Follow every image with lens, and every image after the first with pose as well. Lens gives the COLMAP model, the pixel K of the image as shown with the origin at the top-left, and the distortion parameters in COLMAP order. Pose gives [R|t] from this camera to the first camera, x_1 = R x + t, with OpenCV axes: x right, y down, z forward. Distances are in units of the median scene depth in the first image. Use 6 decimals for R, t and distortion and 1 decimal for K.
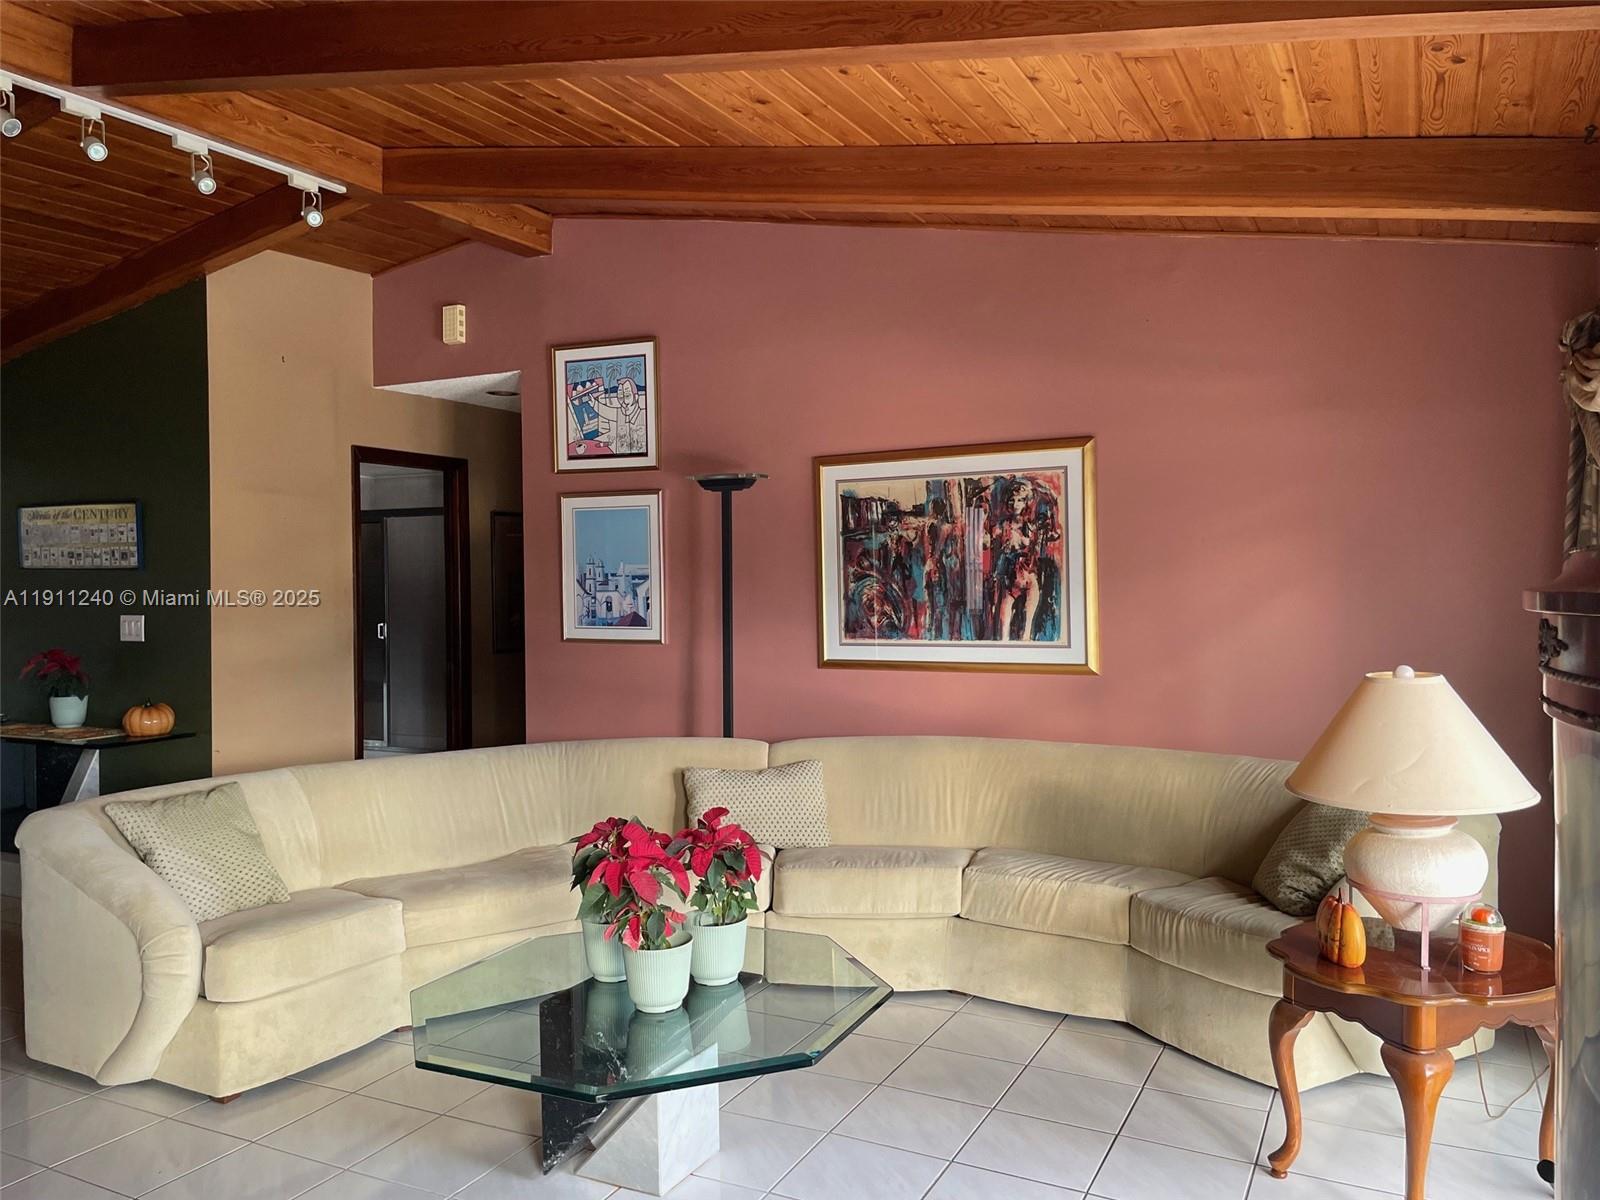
lens RADIAL K [[1197.2, 0, 821.8], [0, 1197.2, 597.7], [0, 0, 1]] dist [0.067522, -0.088954]
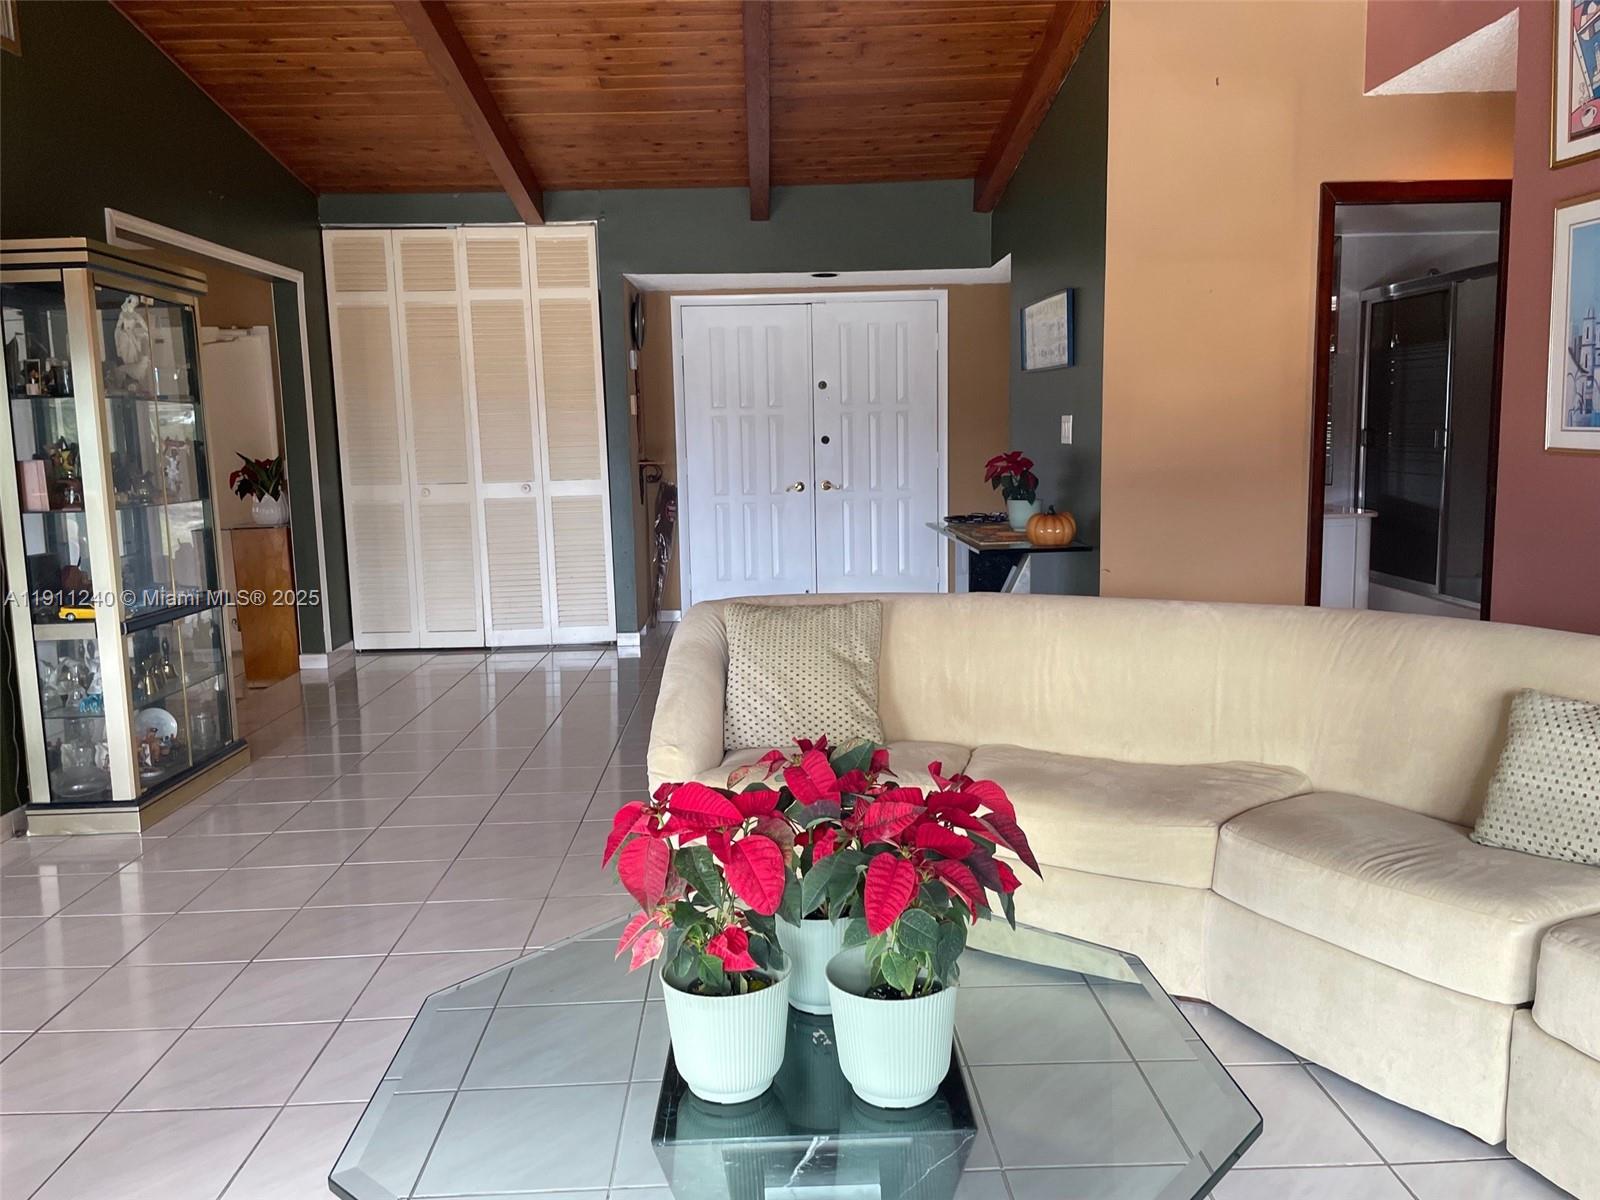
lens RADIAL K [[1197.2, 0, 821.8], [0, 1197.2, 597.7], [0, 0, 1]] dist [0.067522, -0.088954]
pose [[0.483848, 0.122786, -0.866496, 0.152963], [0.001275, 0.990009, 0.141000, 0.022389], [0.875151, -0.069327, 0.478857, 0.383468]]
